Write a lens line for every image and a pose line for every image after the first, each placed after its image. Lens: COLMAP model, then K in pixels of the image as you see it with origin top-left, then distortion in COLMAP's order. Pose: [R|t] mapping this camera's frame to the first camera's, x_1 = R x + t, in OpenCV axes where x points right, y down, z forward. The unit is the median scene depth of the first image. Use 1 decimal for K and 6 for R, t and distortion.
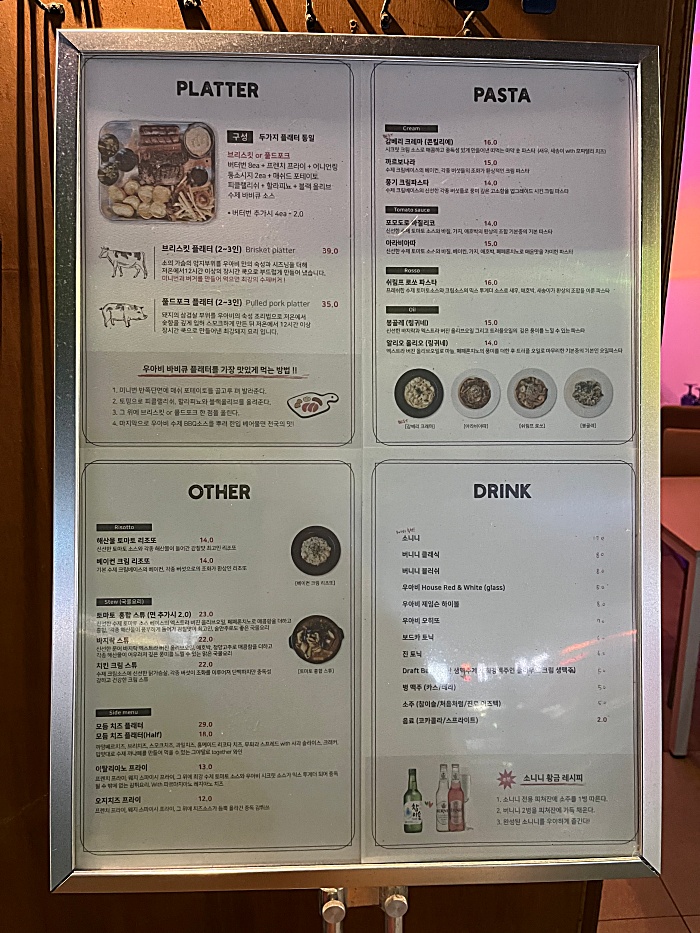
lens RADIAL K [[840.6, 0, 350.0], [0, 840.6, 466.5], [0, 0, 1]] dist [0.030006, -0.011210]
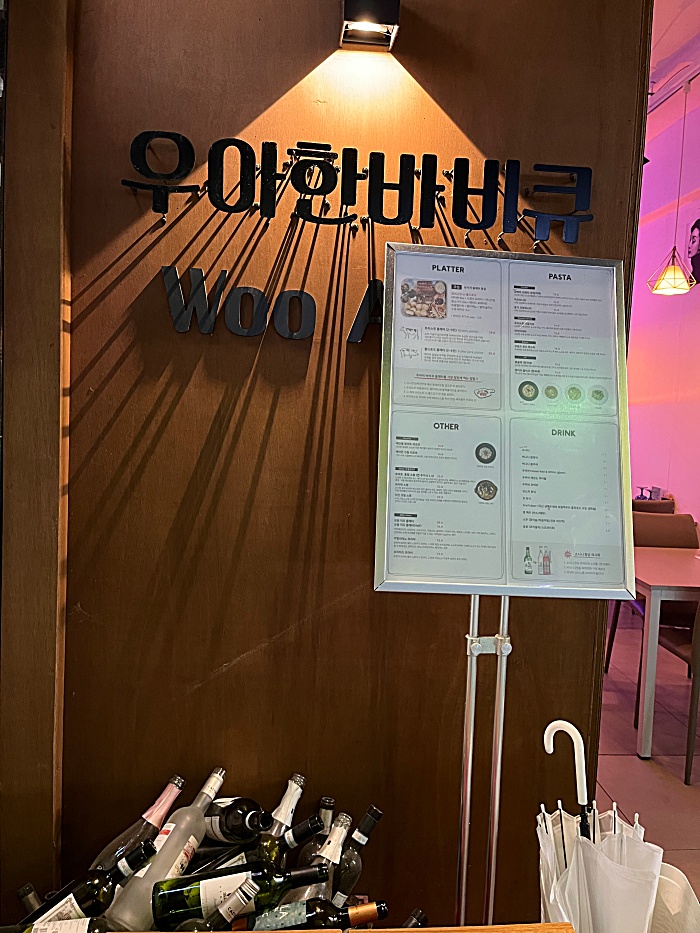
lens RADIAL K [[840.6, 0, 350.0], [0, 840.6, 466.5], [0, 0, 1]] dist [0.030006, -0.011210]
pose [[0.998176, 0.041398, 0.043943, -0.524661], [-0.031588, 0.978415, -0.204222, 0.632864], [-0.051448, 0.202461, 0.977938, -1.280576]]
